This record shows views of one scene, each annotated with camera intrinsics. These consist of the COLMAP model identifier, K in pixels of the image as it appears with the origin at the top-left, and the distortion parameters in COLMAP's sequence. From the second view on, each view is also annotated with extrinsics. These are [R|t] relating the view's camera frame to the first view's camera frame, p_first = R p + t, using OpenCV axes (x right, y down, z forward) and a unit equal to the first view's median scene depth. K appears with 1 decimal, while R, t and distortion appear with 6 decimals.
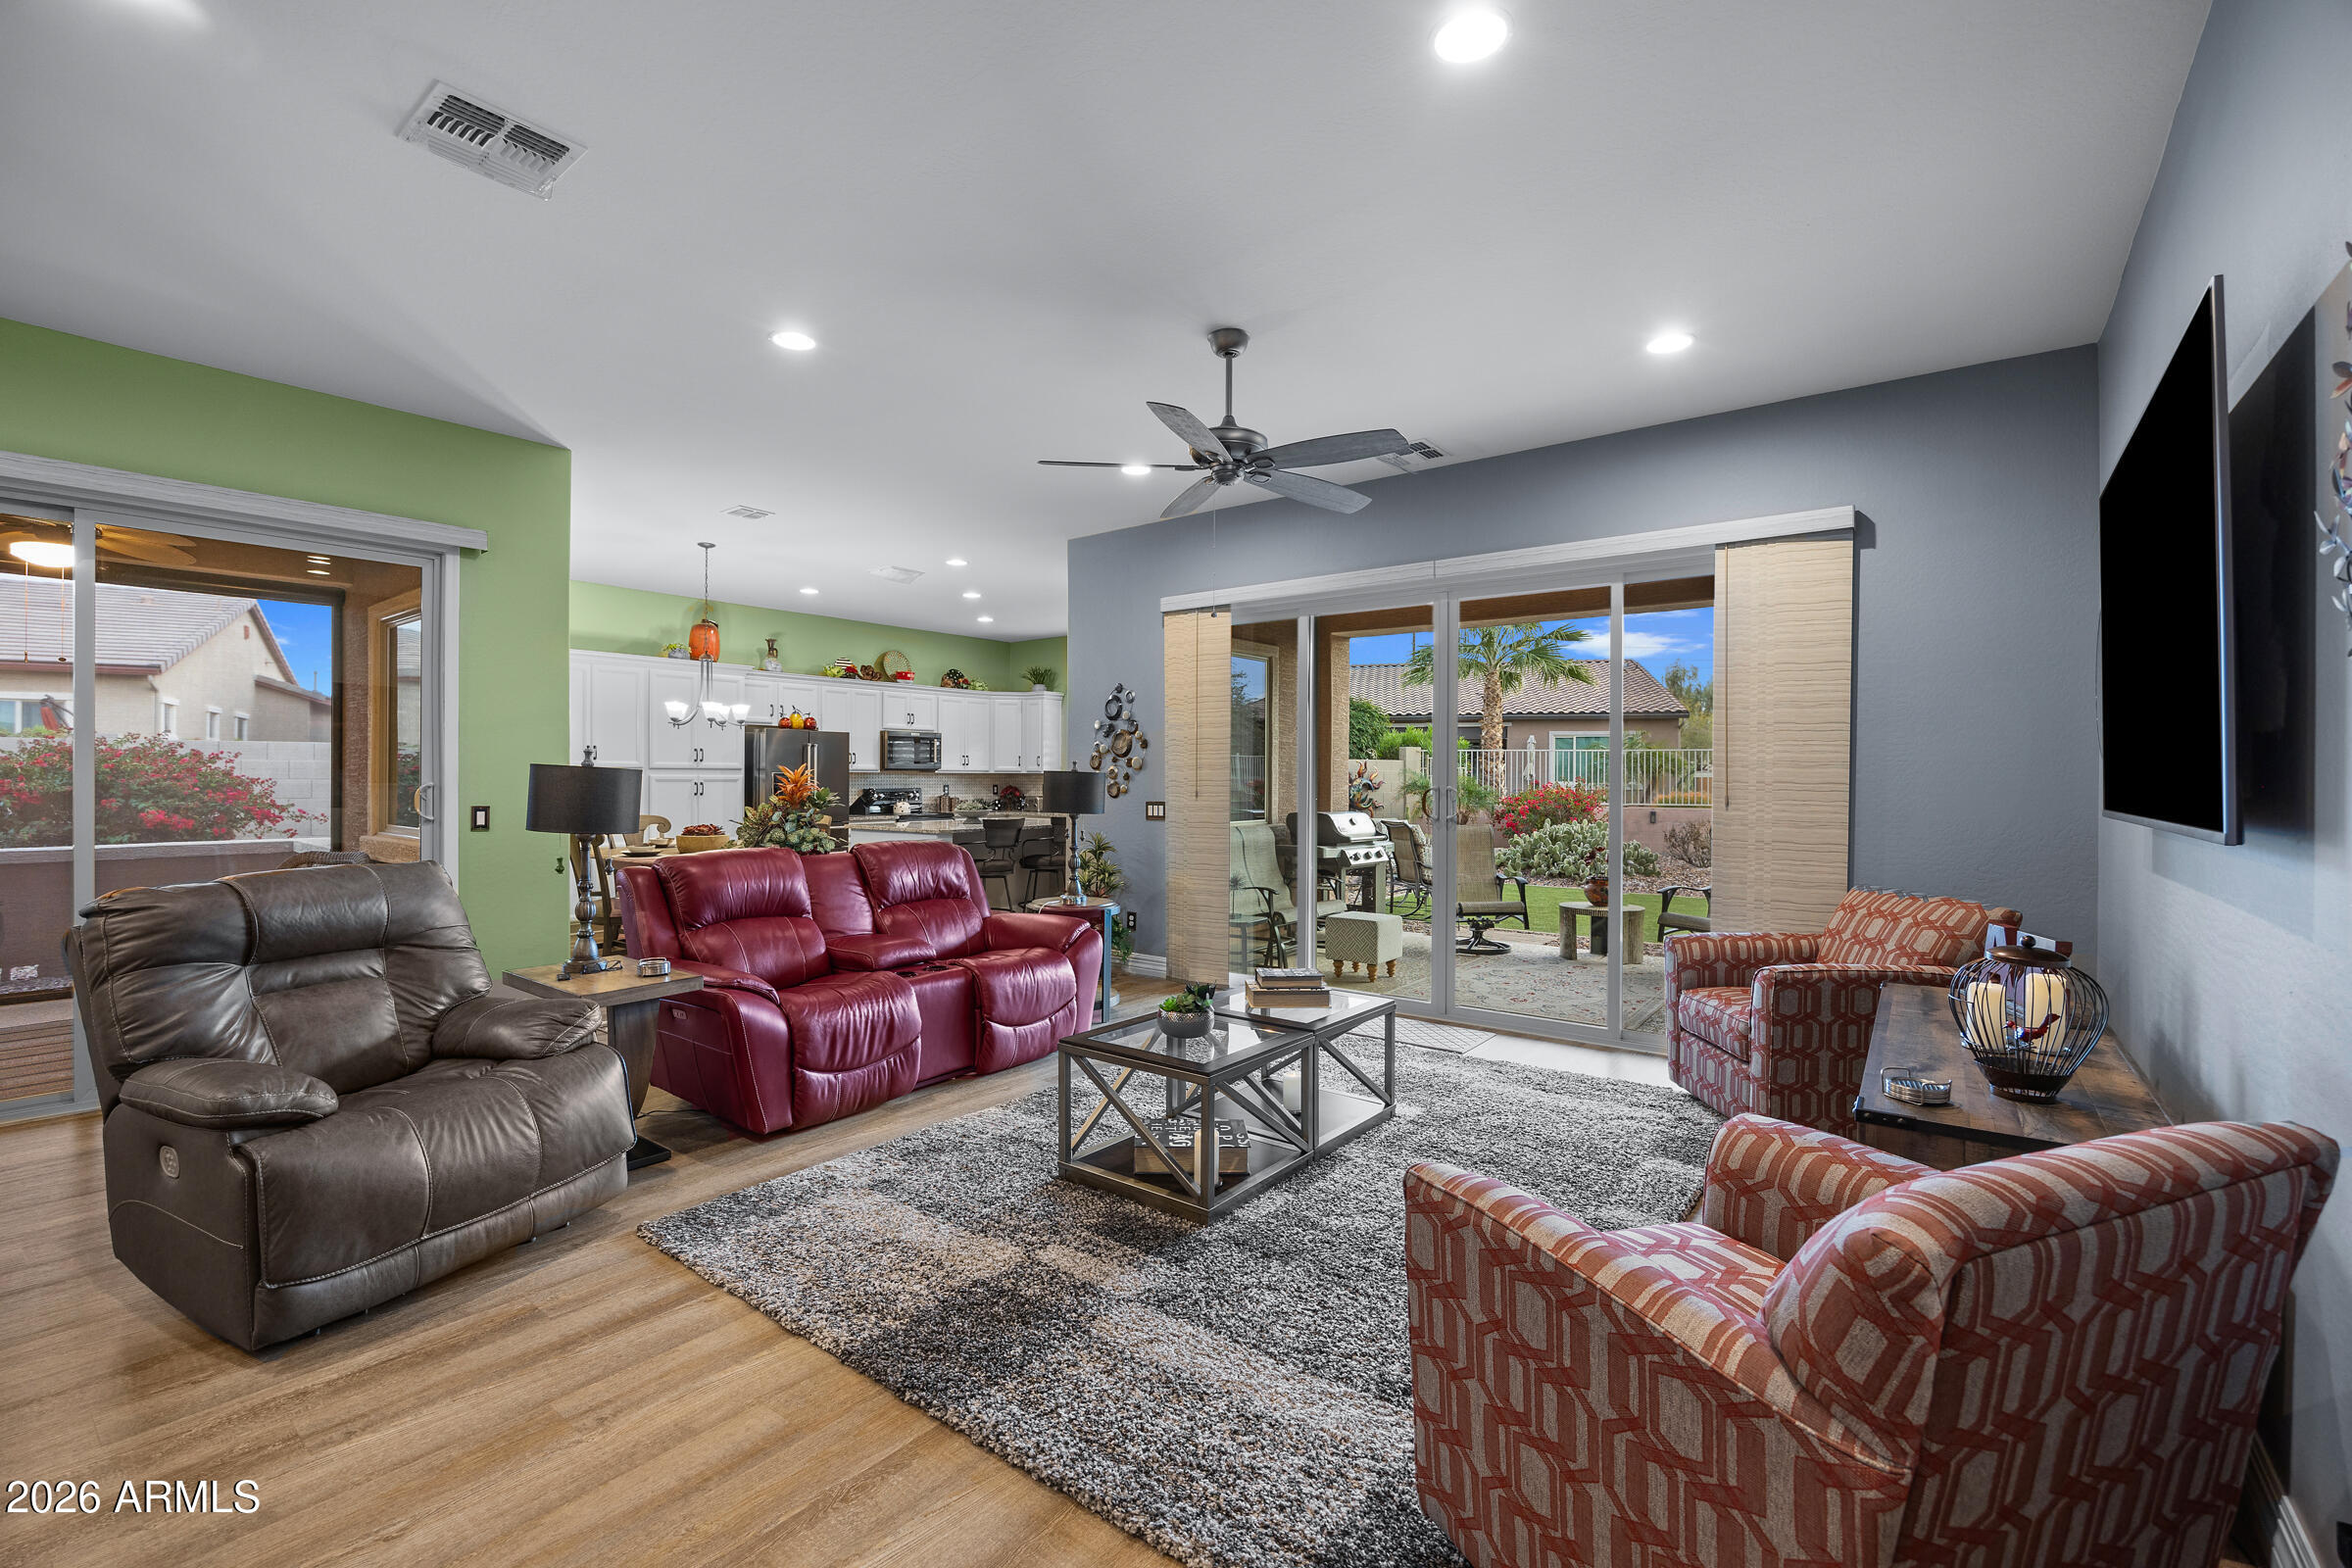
lens RADIAL K [[1011.0, 0, 1166.5], [0, 1011.0, 776.7], [0, 0, 1]] dist [-0.003697, -0.000270]
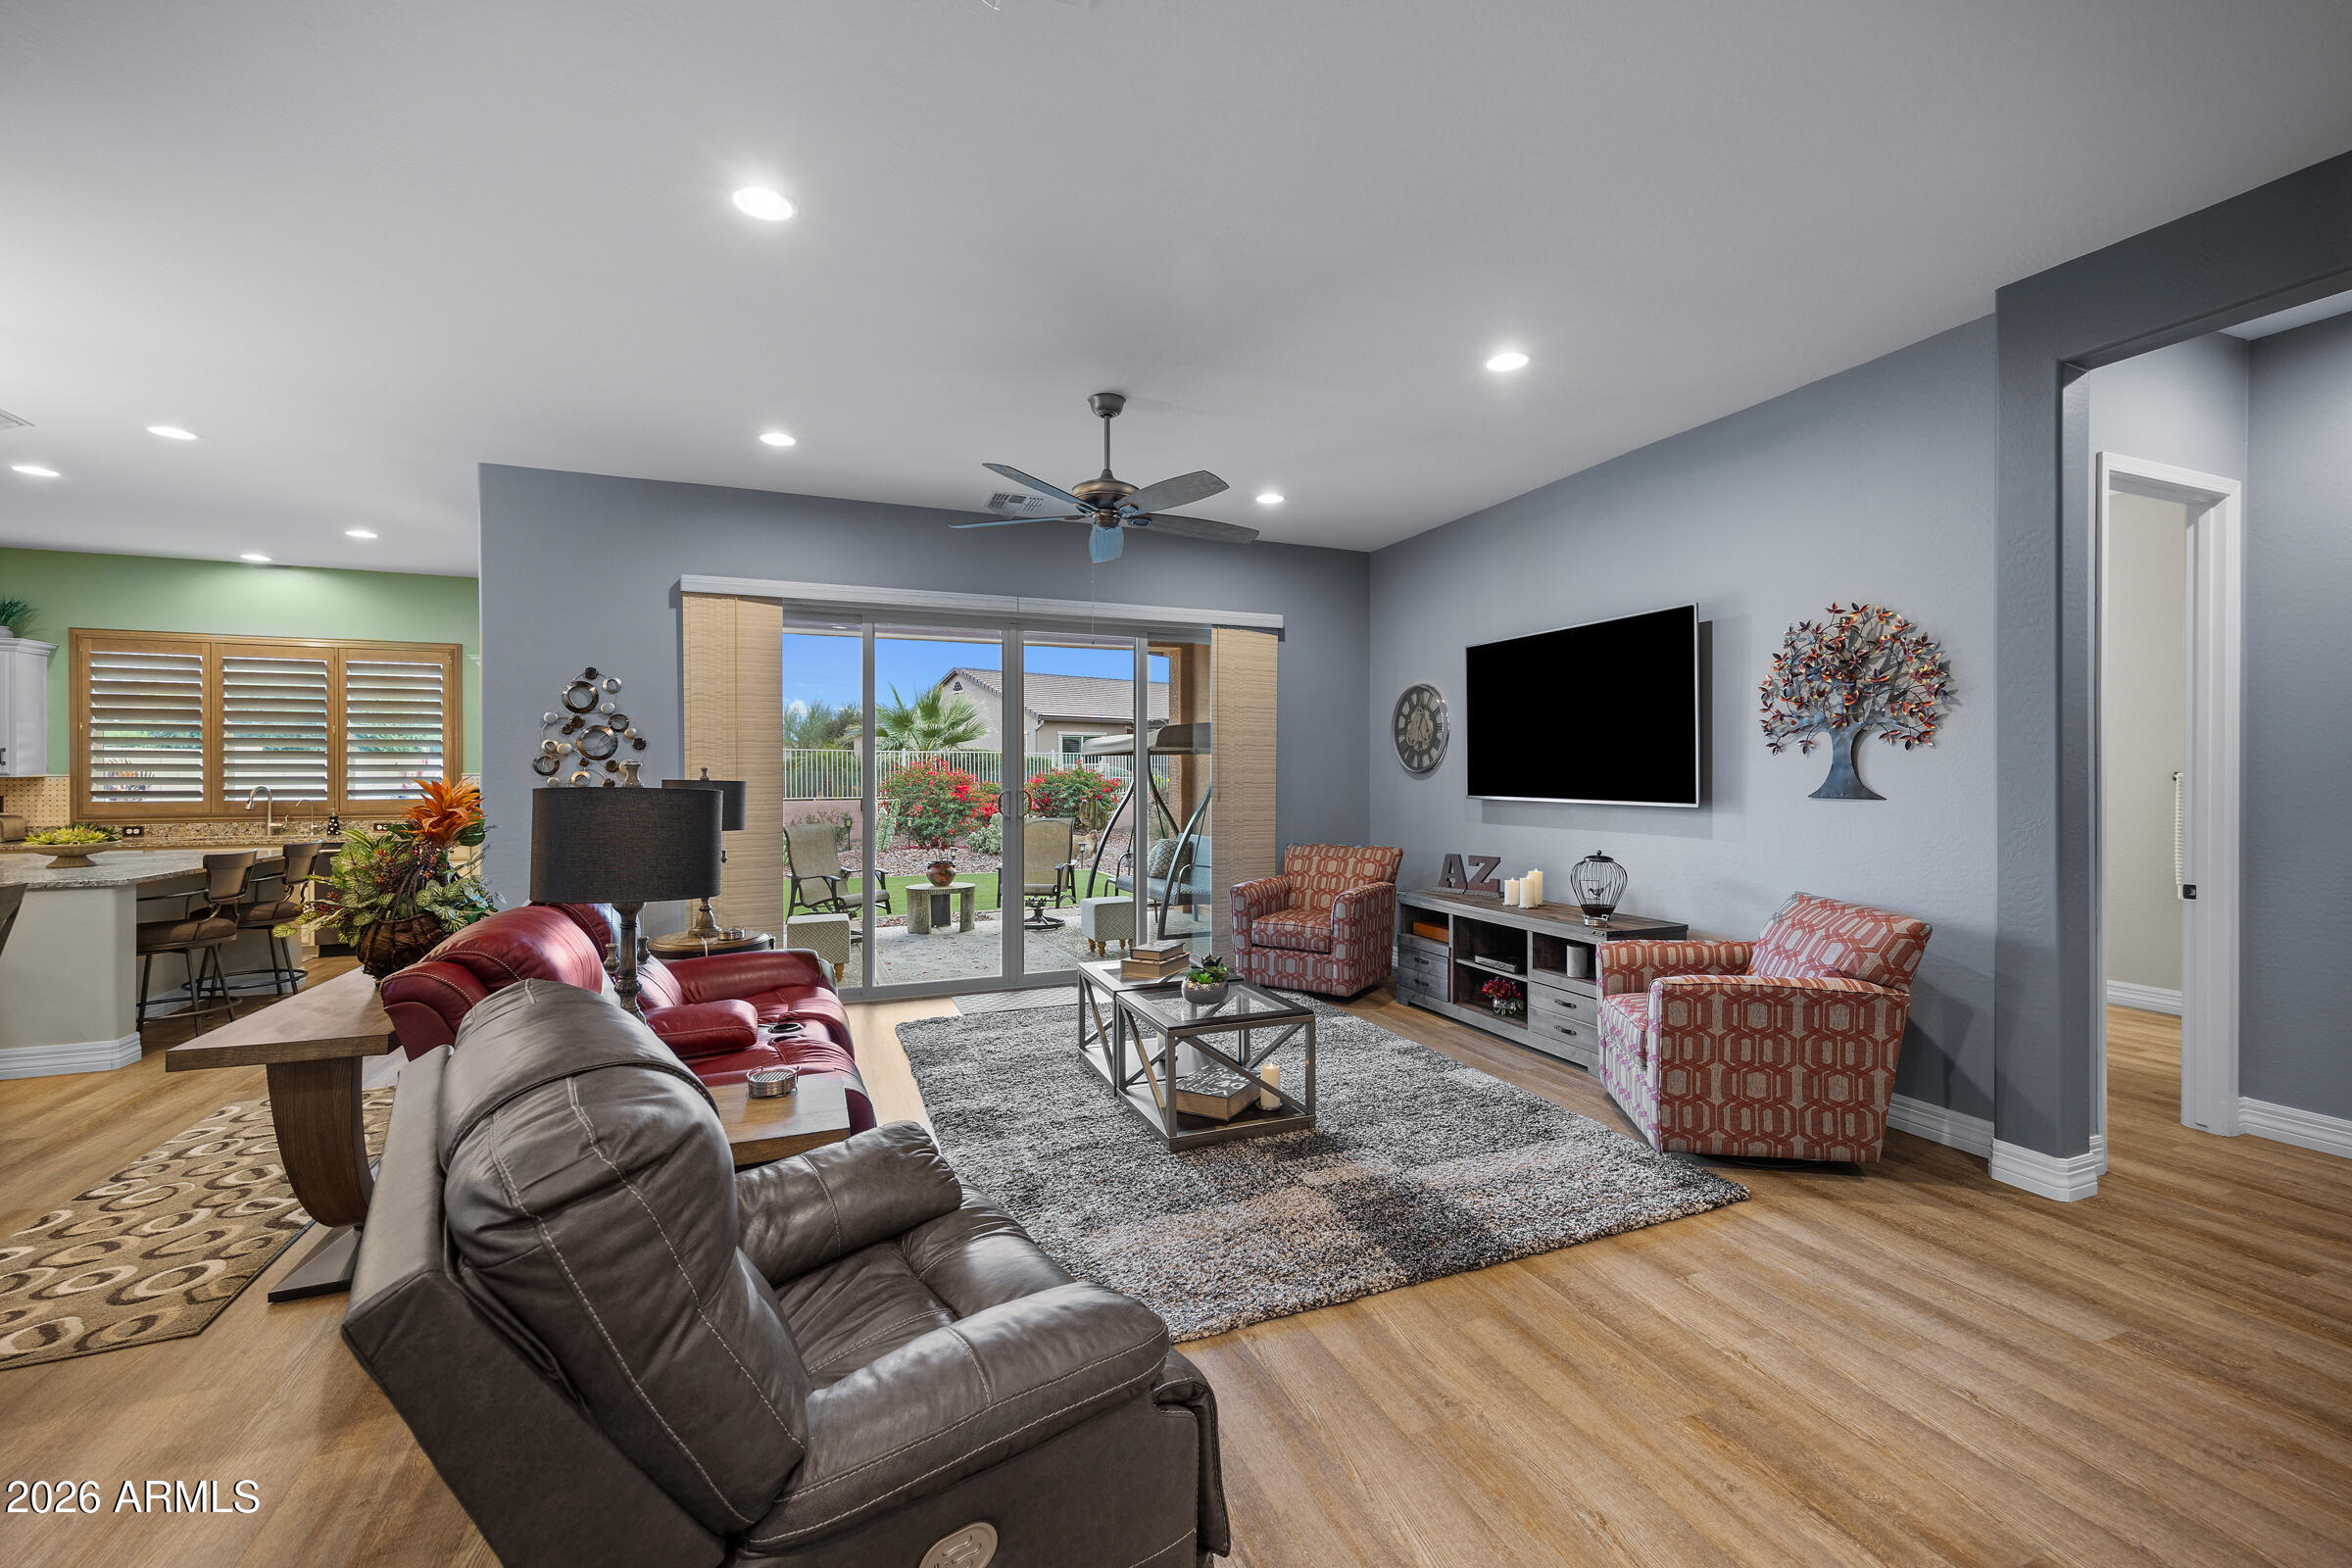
lens RADIAL K [[948.4, 0, 1187.6], [0, 948.4, 775.3], [0, 0, 1]] dist [0.000950, 0.000069]
pose [[0.490988, -0.006126, 0.871145, -1.010764], [0.002180, 0.999981, 0.005803, -0.022245], [-0.871164, -0.000950, 0.490992, 0.481221]]
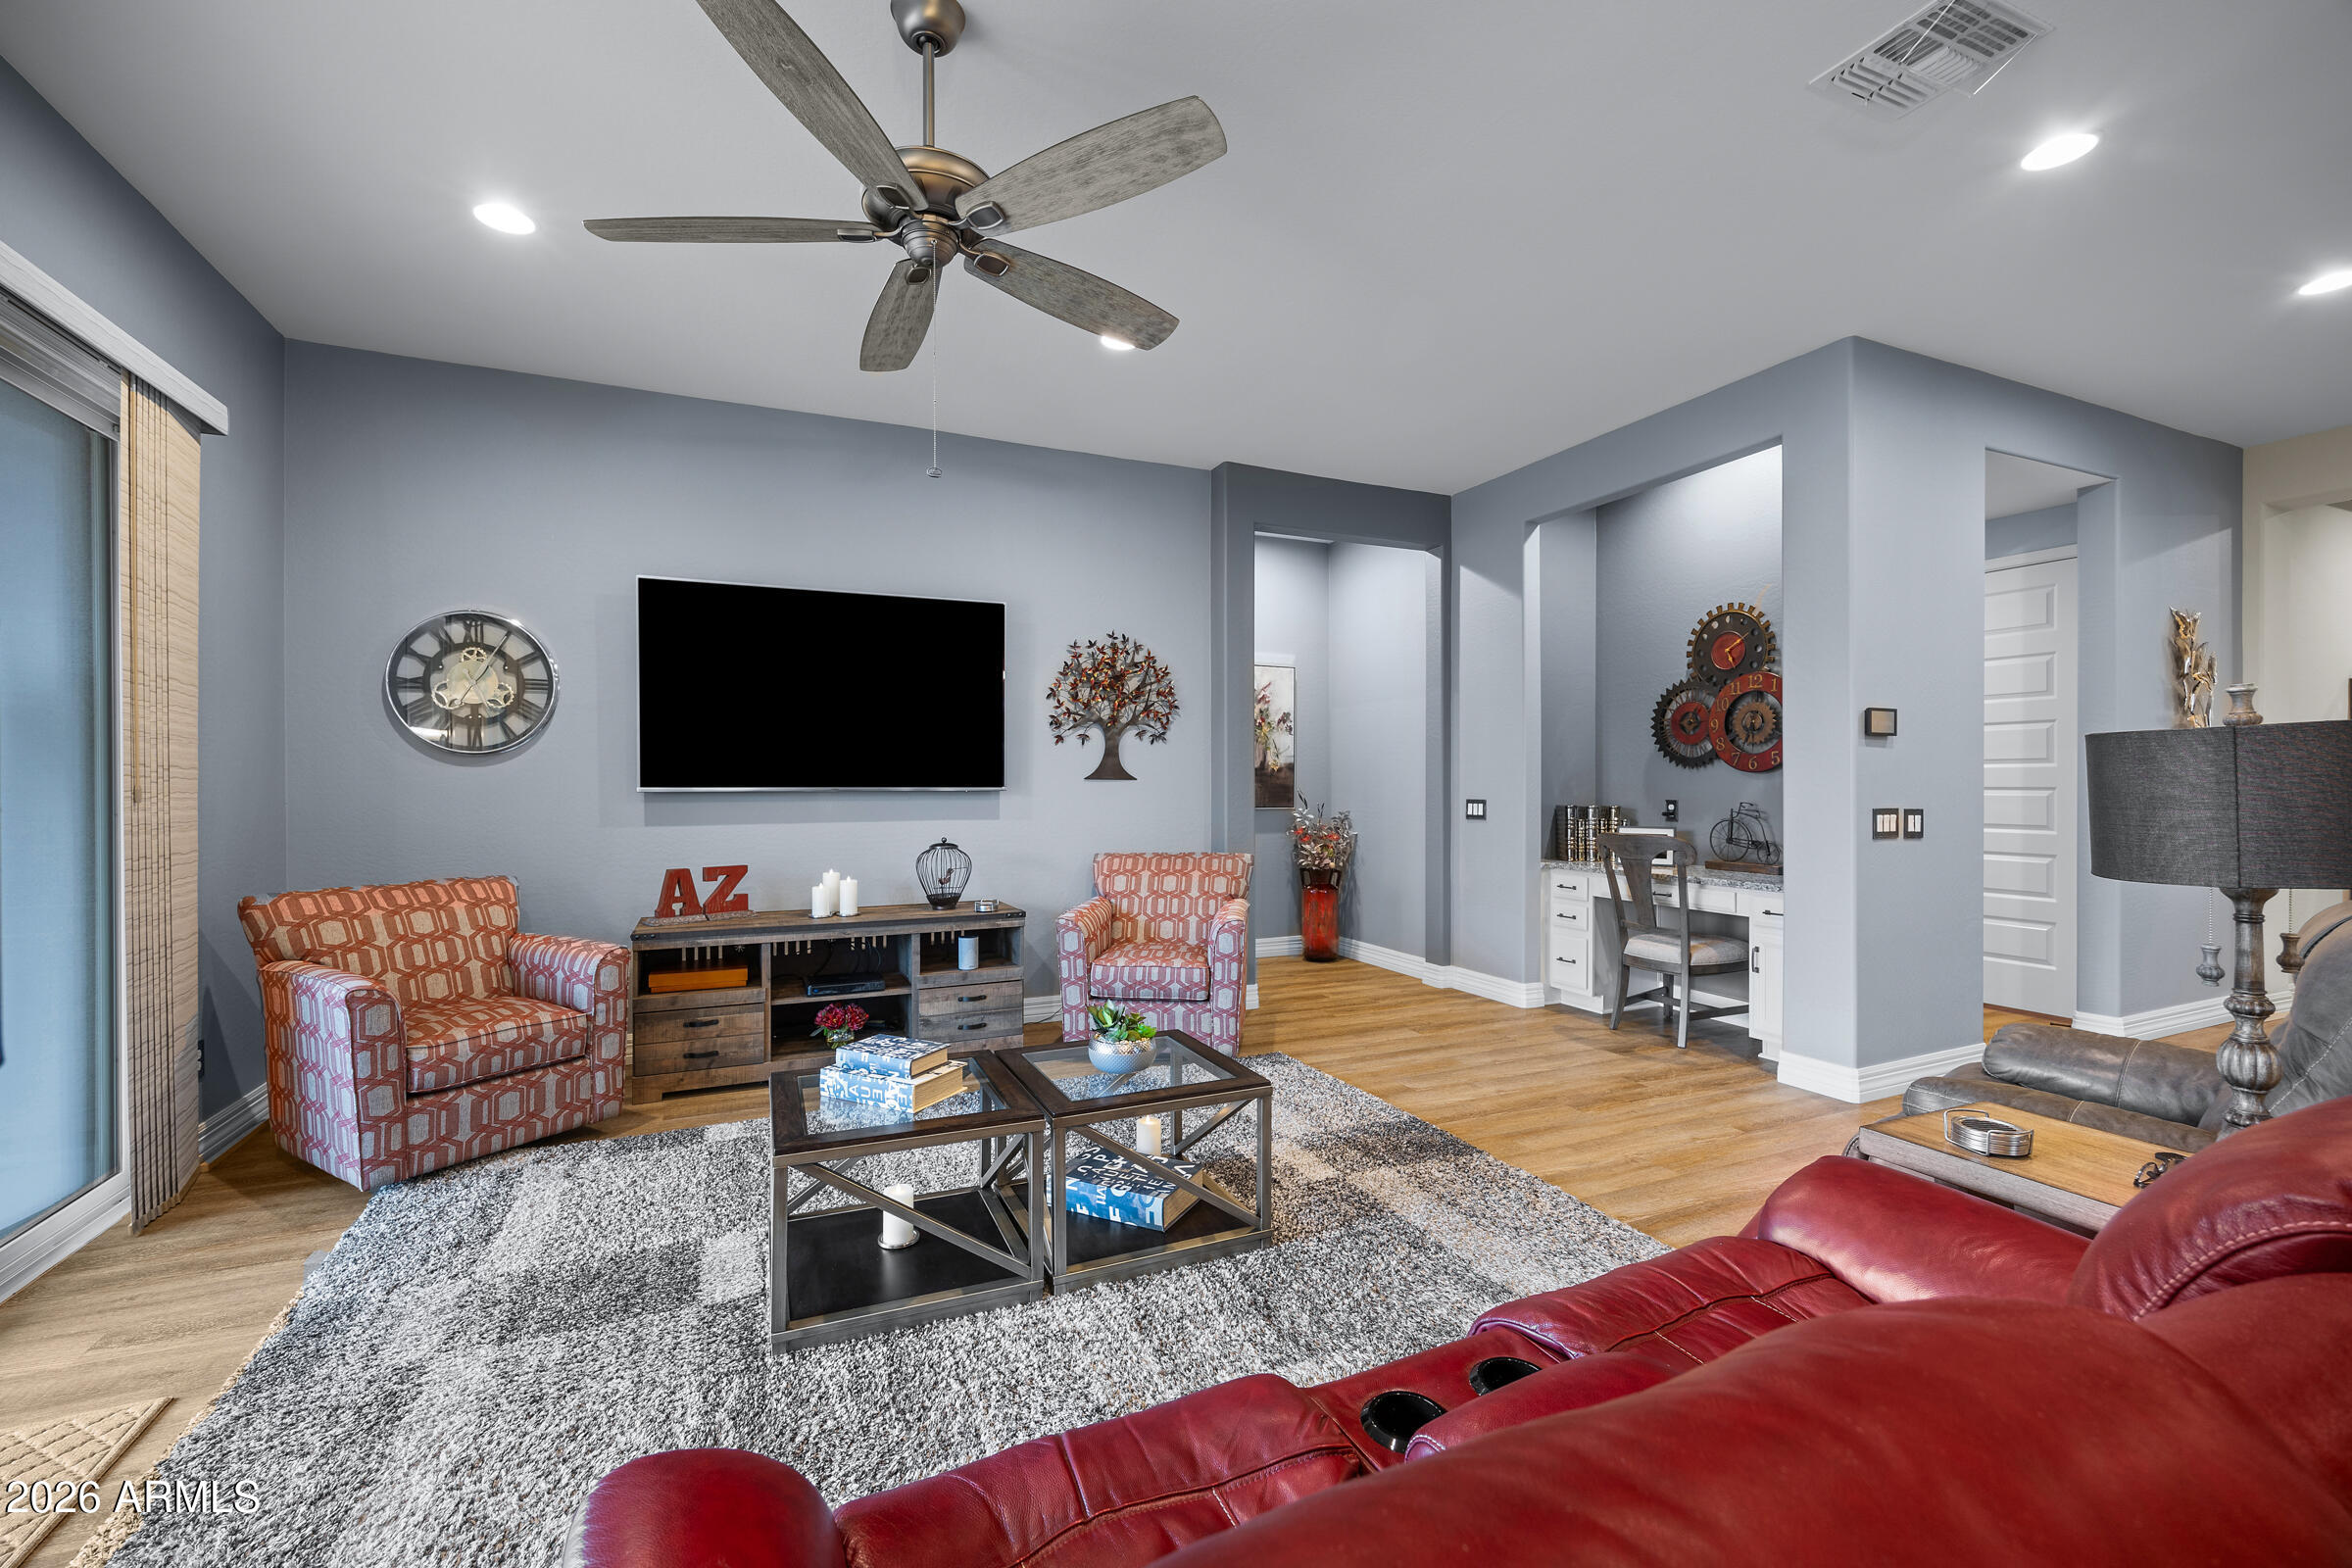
lens RADIAL K [[971.1, 0, 1175.0], [0, 971.1, 789.9], [0, 0, 1]] dist [0.001154, 0.000073]
pose [[-0.883994, -0.003284, 0.467487, -0.408550], [0.000083, 0.999974, 0.007182, 0.022241], [-0.467499, 0.006388, -0.883971, 1.746964]]
